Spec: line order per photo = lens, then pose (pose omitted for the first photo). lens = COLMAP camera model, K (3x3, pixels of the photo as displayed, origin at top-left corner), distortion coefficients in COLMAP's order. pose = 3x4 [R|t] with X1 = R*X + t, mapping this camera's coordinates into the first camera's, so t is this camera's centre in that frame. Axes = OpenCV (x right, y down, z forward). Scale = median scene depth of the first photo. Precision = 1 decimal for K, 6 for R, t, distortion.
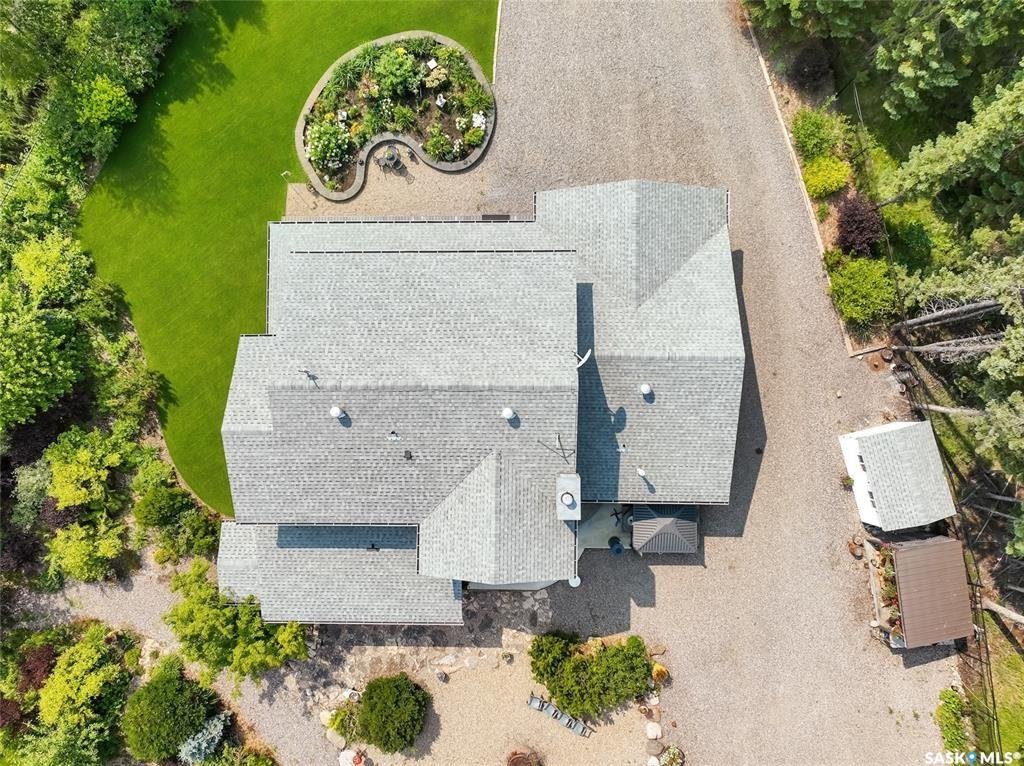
lens RADIAL K [[731.5, 0, 512.0], [0, 731.5, 383.0], [0, 0, 1]] dist [-0.002714, -0.001377]
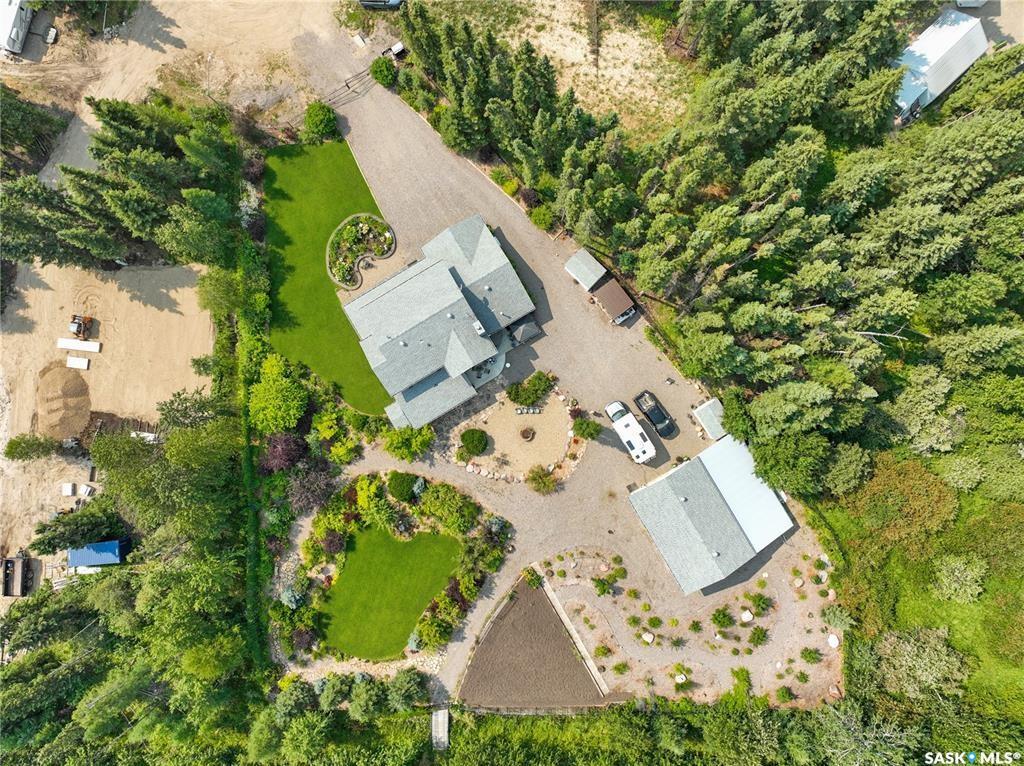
lens RADIAL K [[731.5, 0, 512.0], [0, 731.5, 383.0], [0, 0, 1]] dist [-0.002714, -0.001377]
pose [[0.857545, -0.513754, 0.025953, -0.004597], [0.513935, 0.857829, -0.000337, 0.331908], [-0.022090, 0.013627, 0.999663, -1.650310]]
